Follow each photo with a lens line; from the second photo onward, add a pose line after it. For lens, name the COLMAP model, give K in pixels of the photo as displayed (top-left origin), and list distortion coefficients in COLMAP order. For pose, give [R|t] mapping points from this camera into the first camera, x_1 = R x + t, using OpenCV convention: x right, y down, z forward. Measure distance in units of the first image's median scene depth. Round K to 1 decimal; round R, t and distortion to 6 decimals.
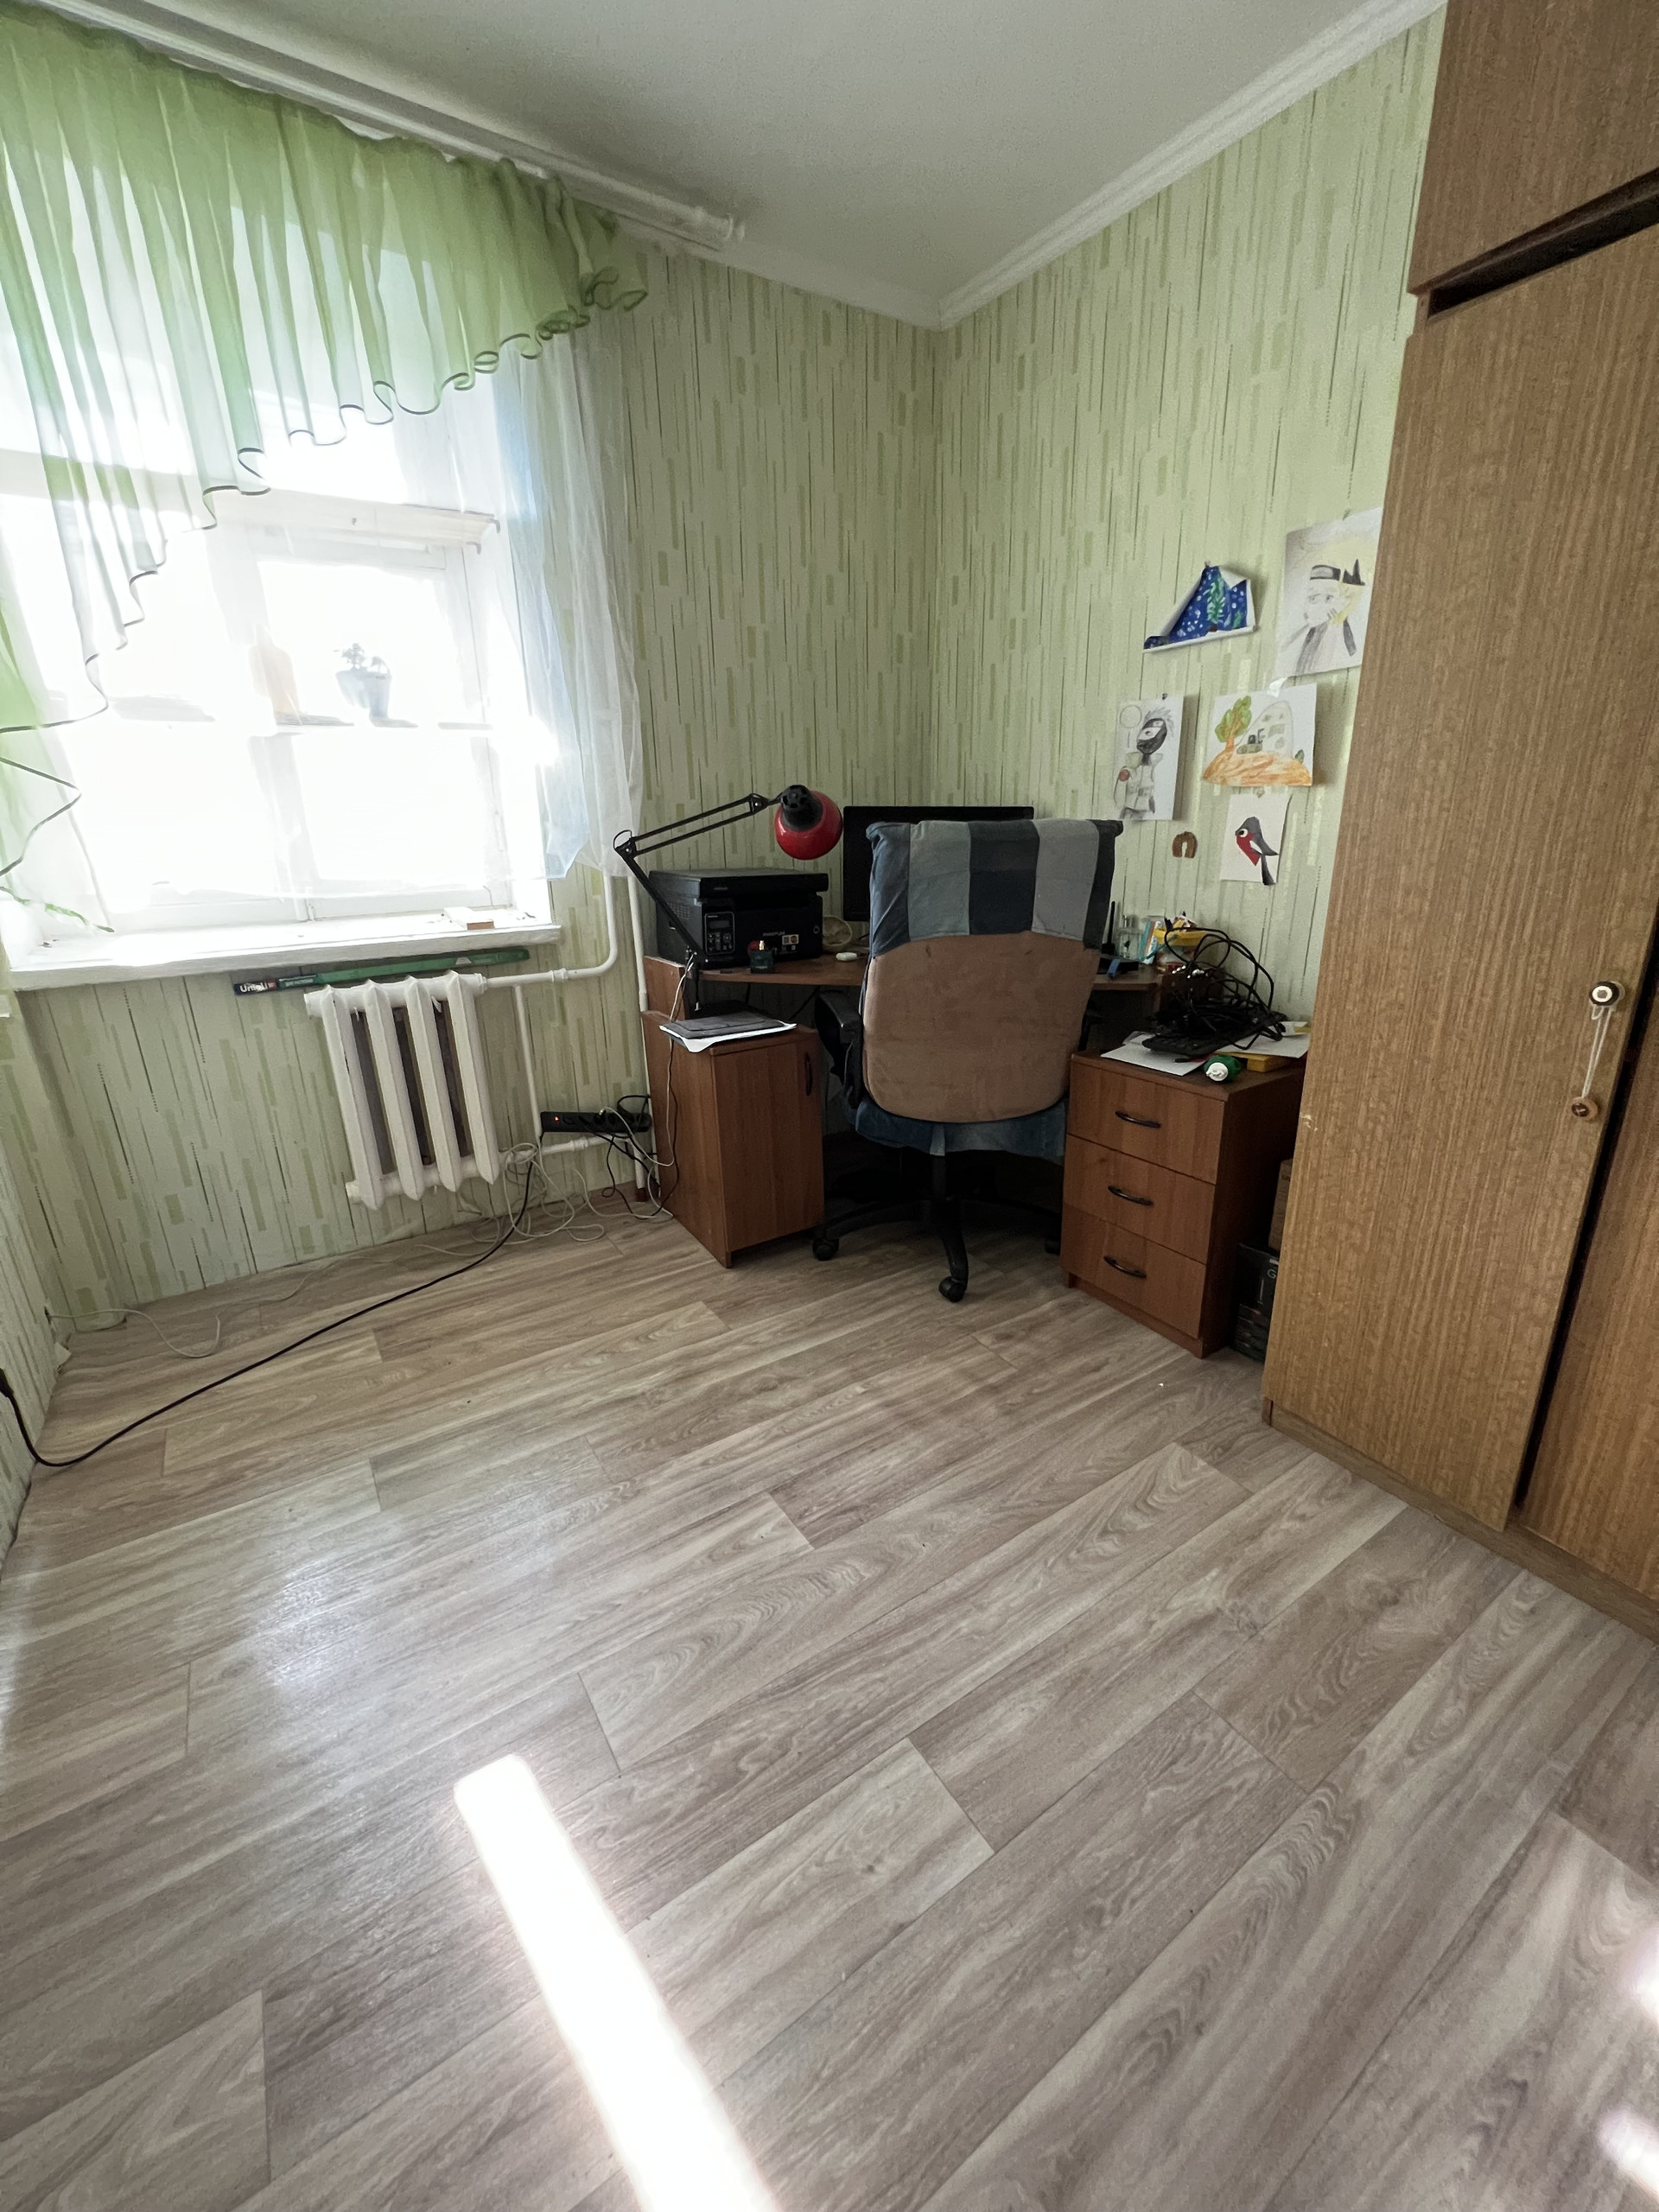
lens RADIAL K [[884.4, 0, 828.7], [0, 884.4, 1106.4], [0, 0, 1]] dist [0.000233, 0.000951]
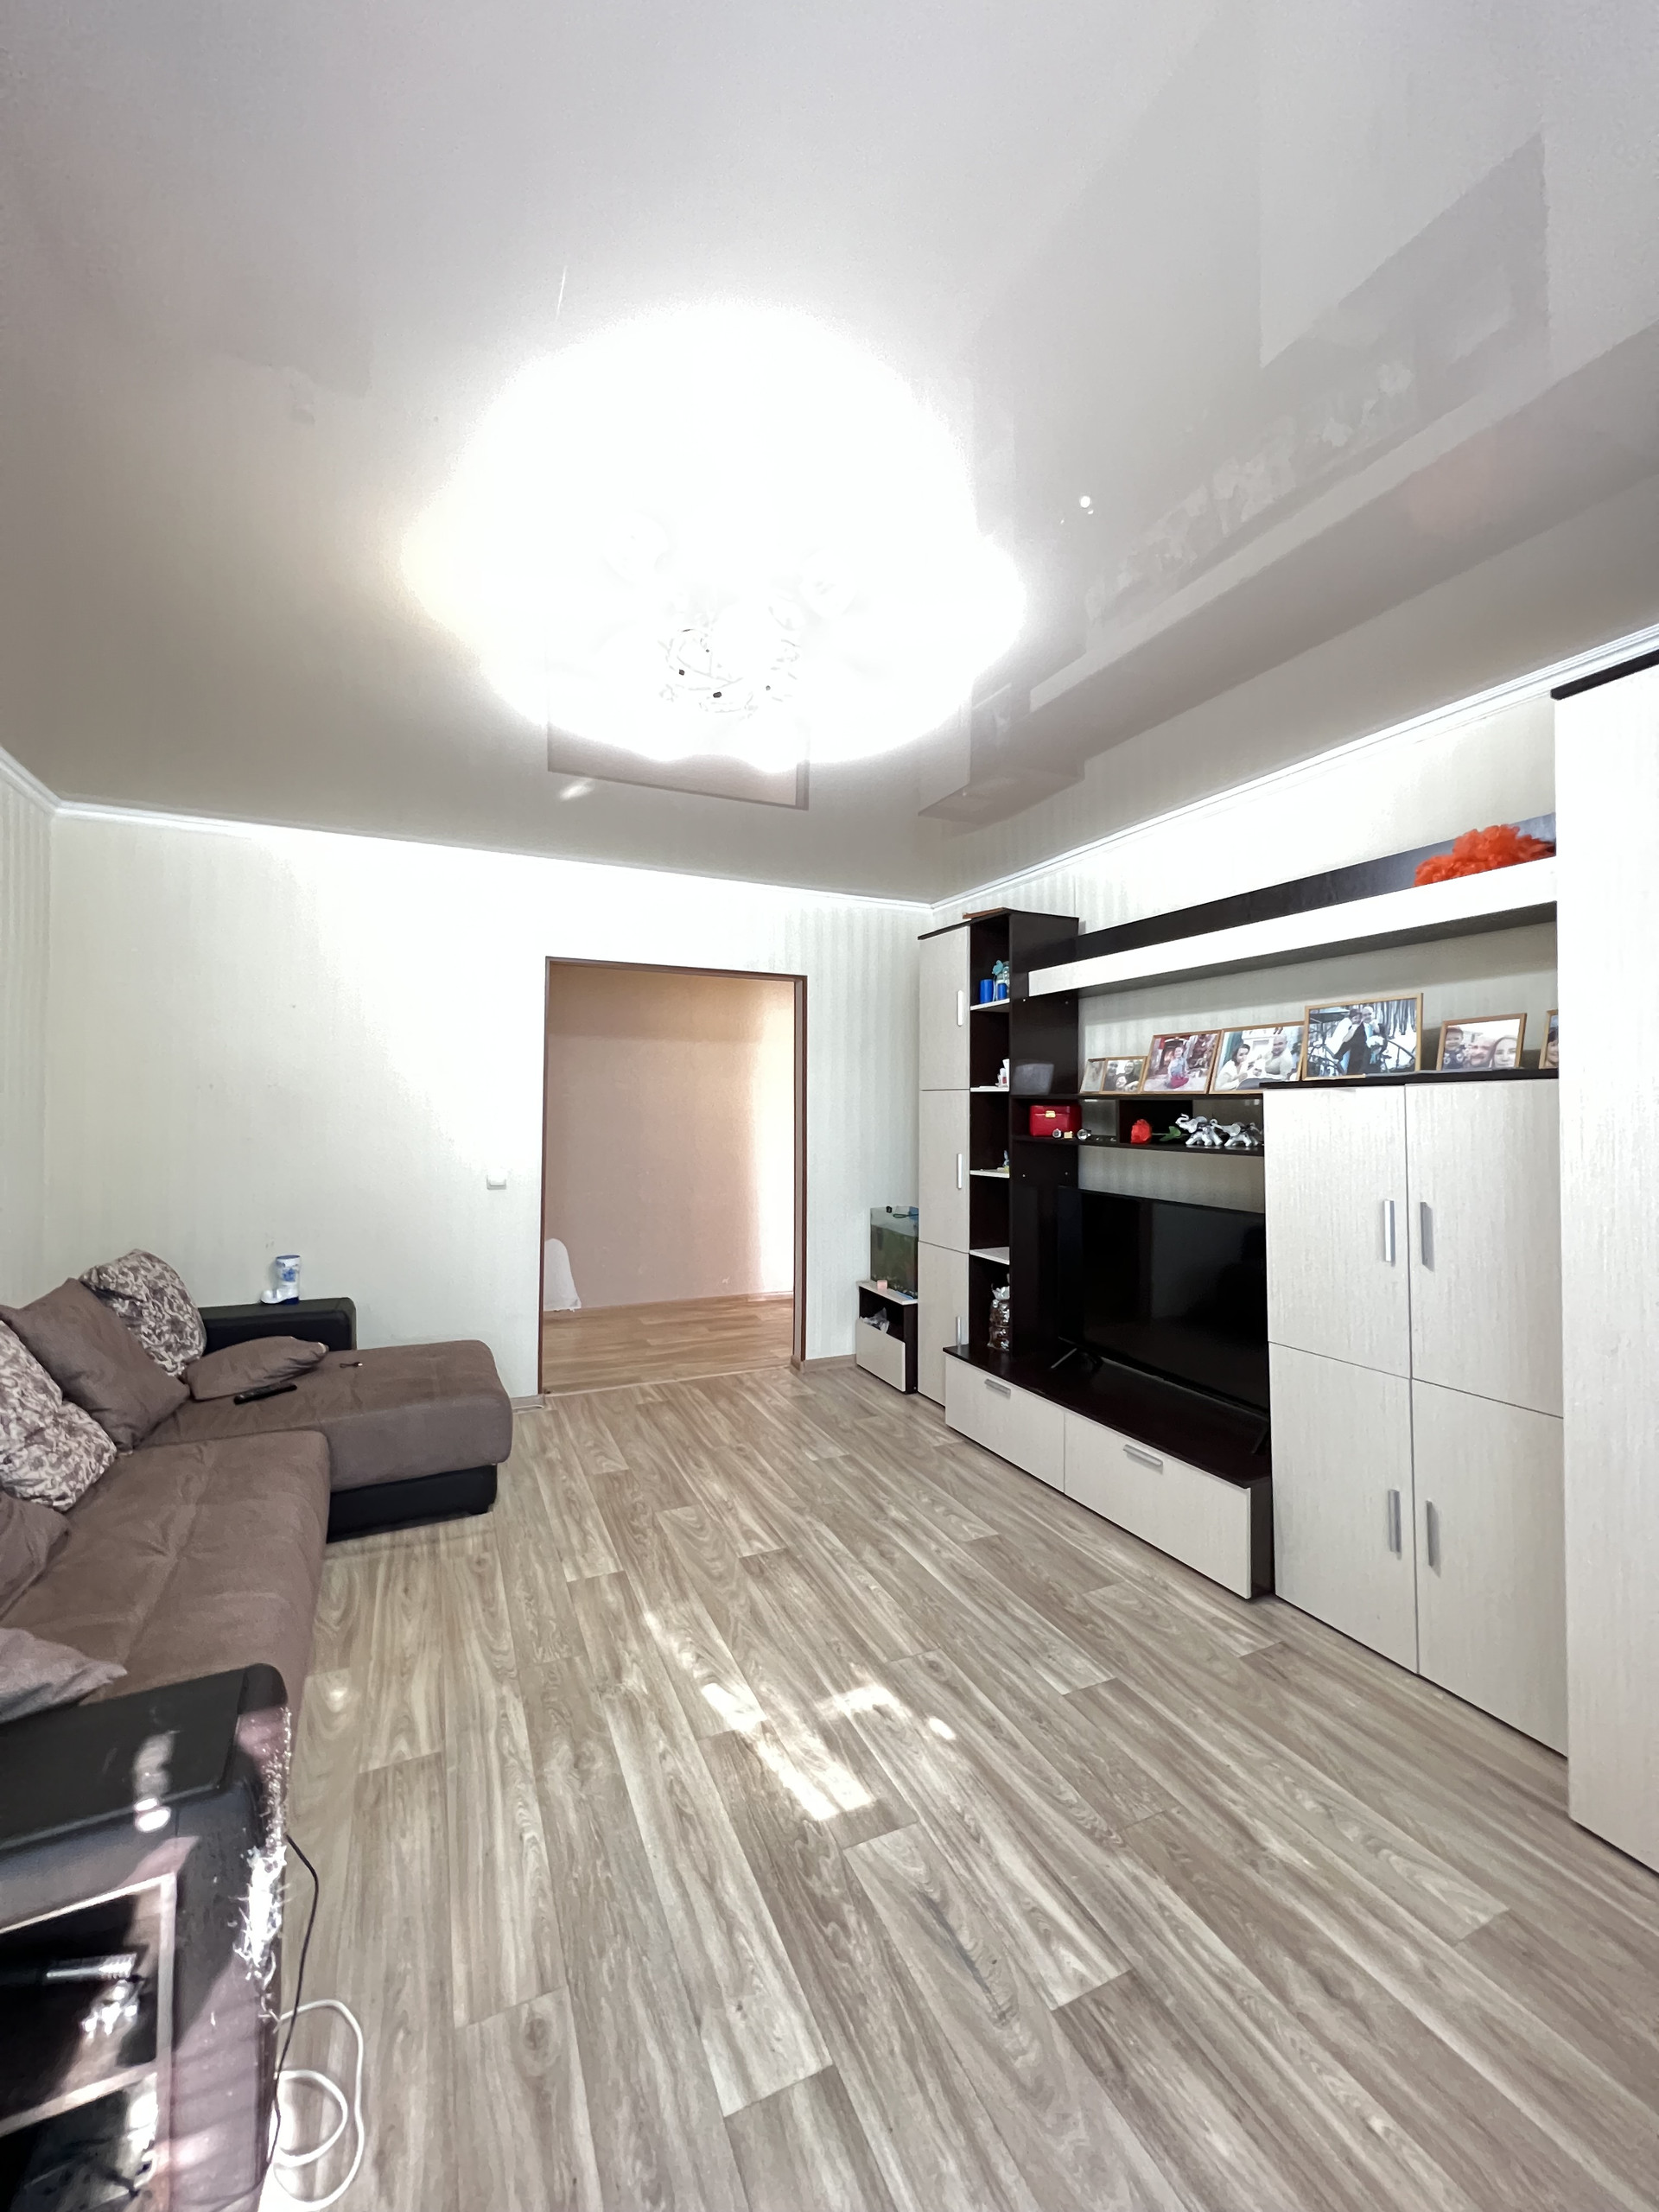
lens RADIAL K [[882.0, 0, 833.9], [0, 882.0, 1095.8], [0, 0, 1]] dist [-0.002381, 0.000391]
pose [[-0.147960, -0.005085, -0.988980, 1.048345], [-0.310664, 0.949609, 0.041596, -0.422090], [0.938933, 0.313395, -0.142084, 0.695036]]
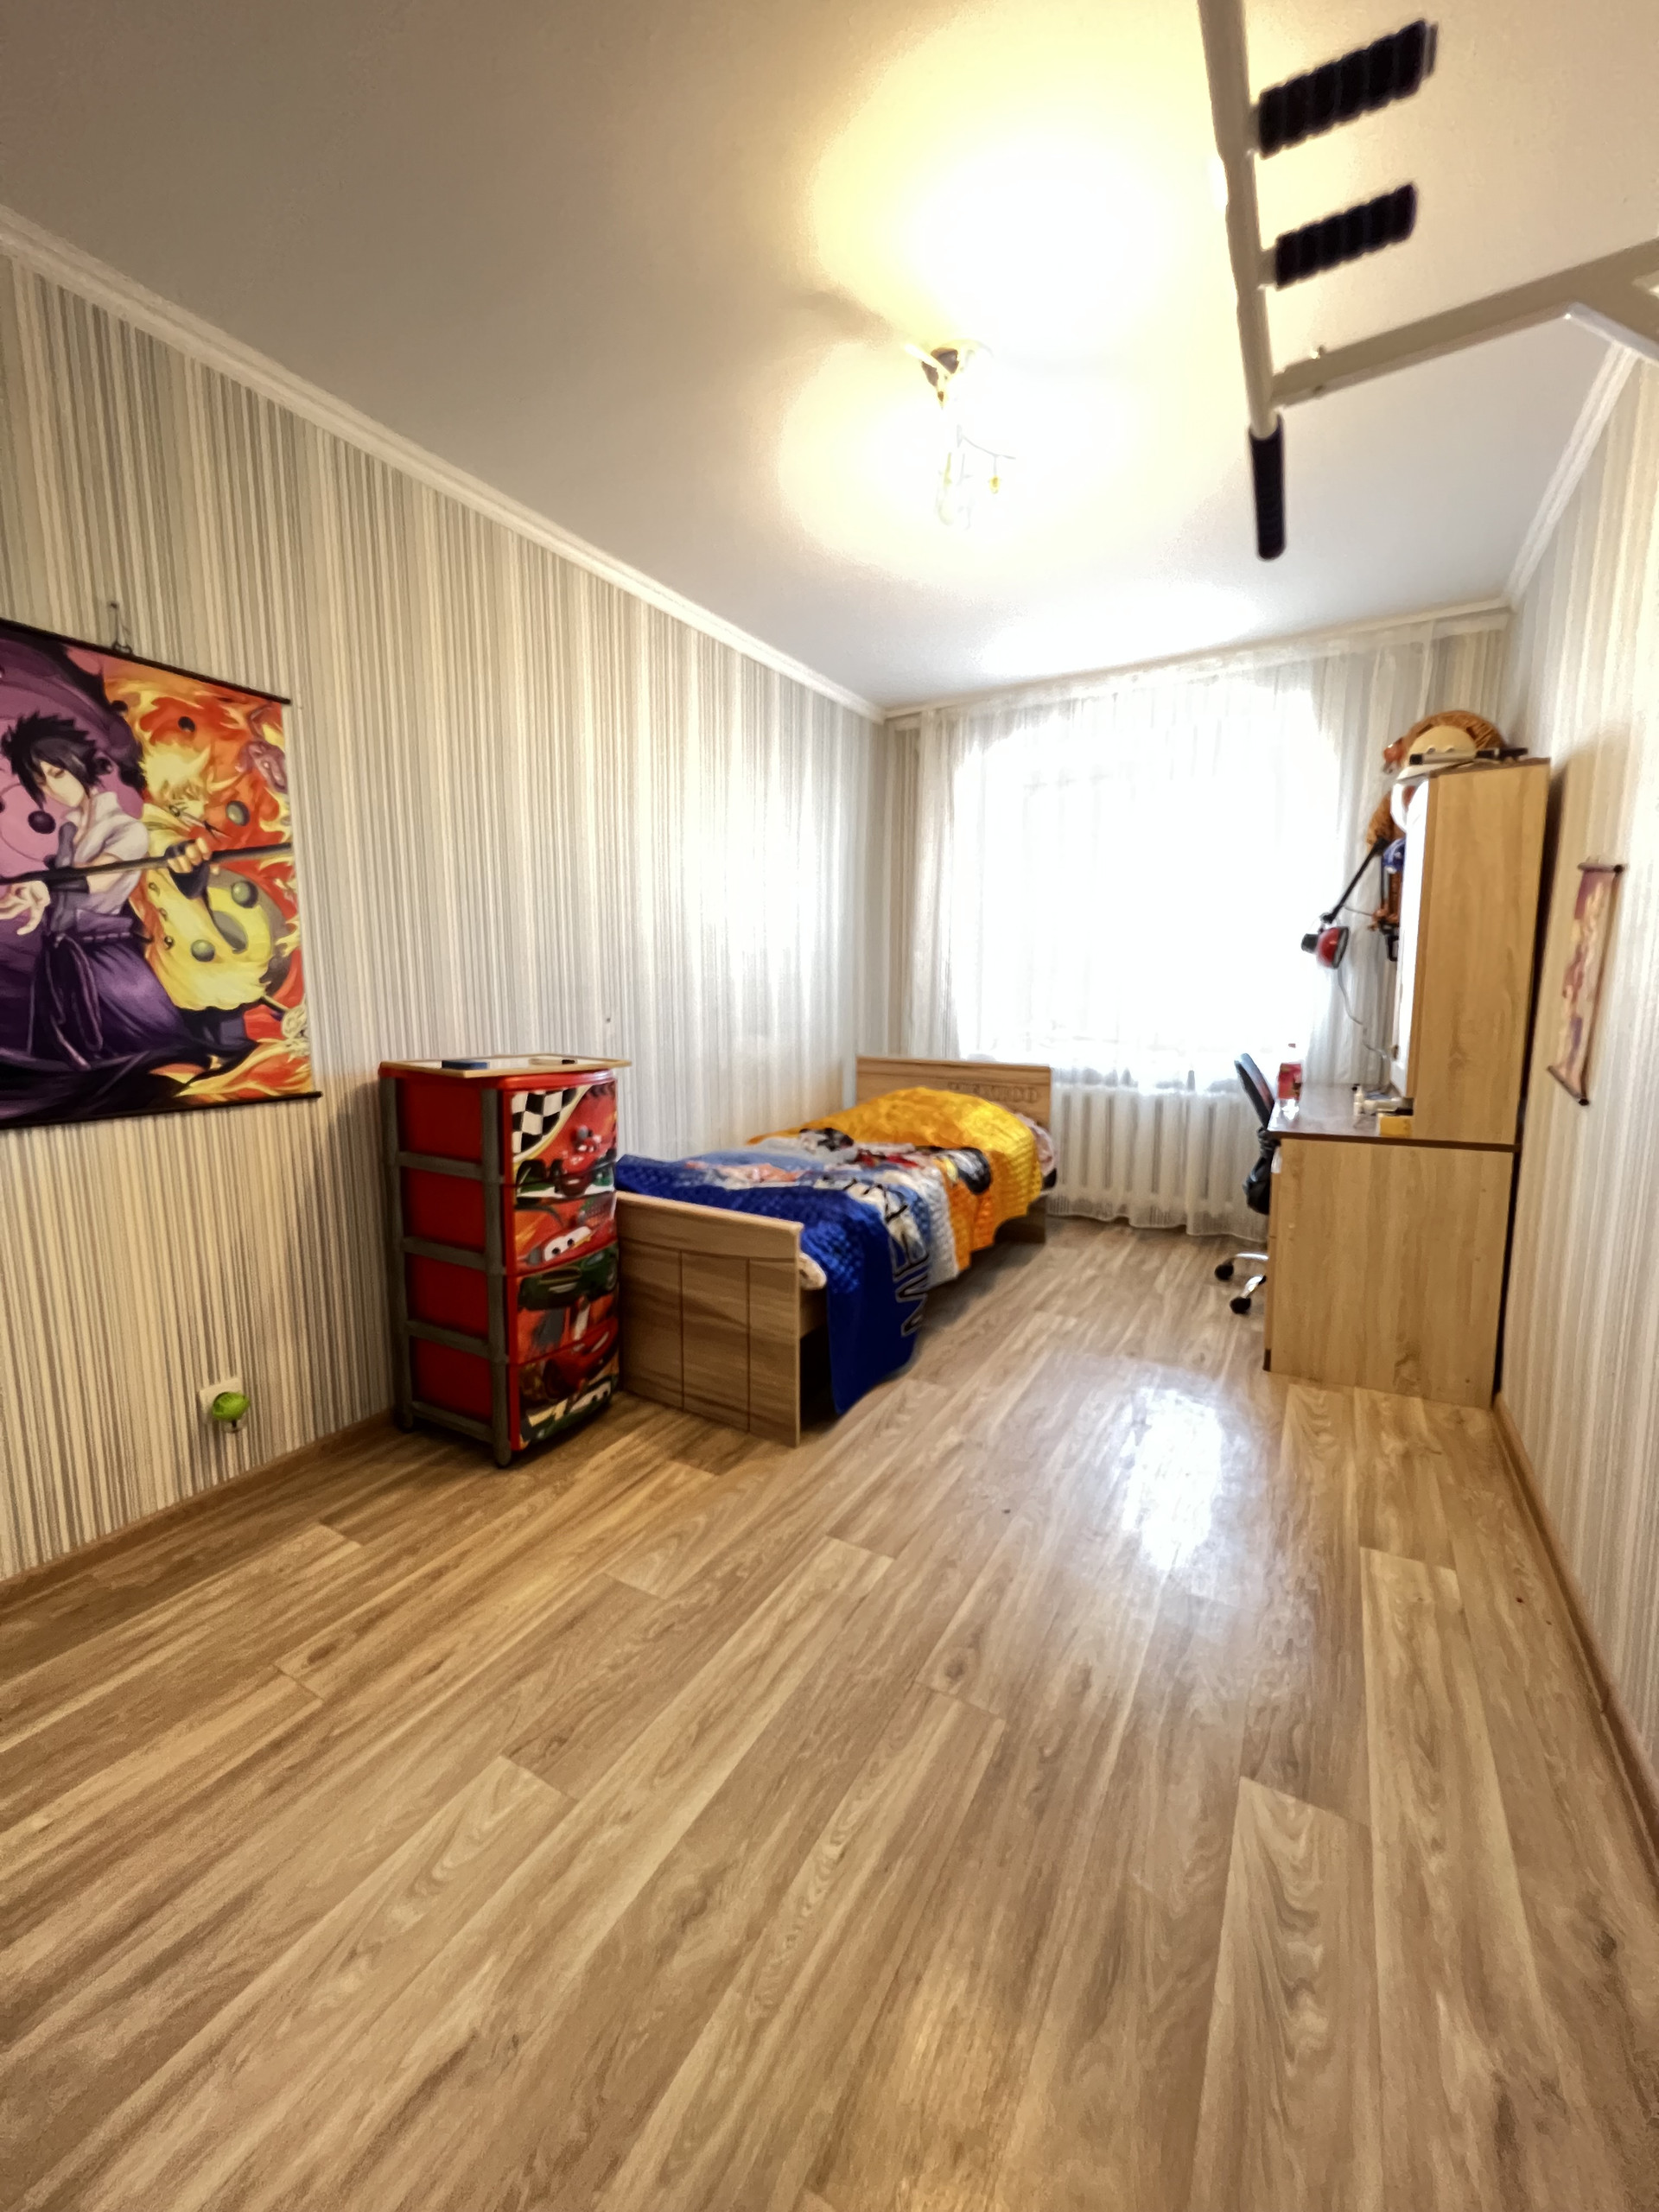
lens RADIAL K [[884.4, 0, 827.2], [0, 884.4, 1107.1], [0, 0, 1]] dist [0.000233, 0.000951]
pose [[0.891807, -0.048013, 0.449860, -0.543304], [0.126936, 0.980967, -0.146941, 0.156217], [-0.434243, 0.188147, 0.880928, -0.532018]]
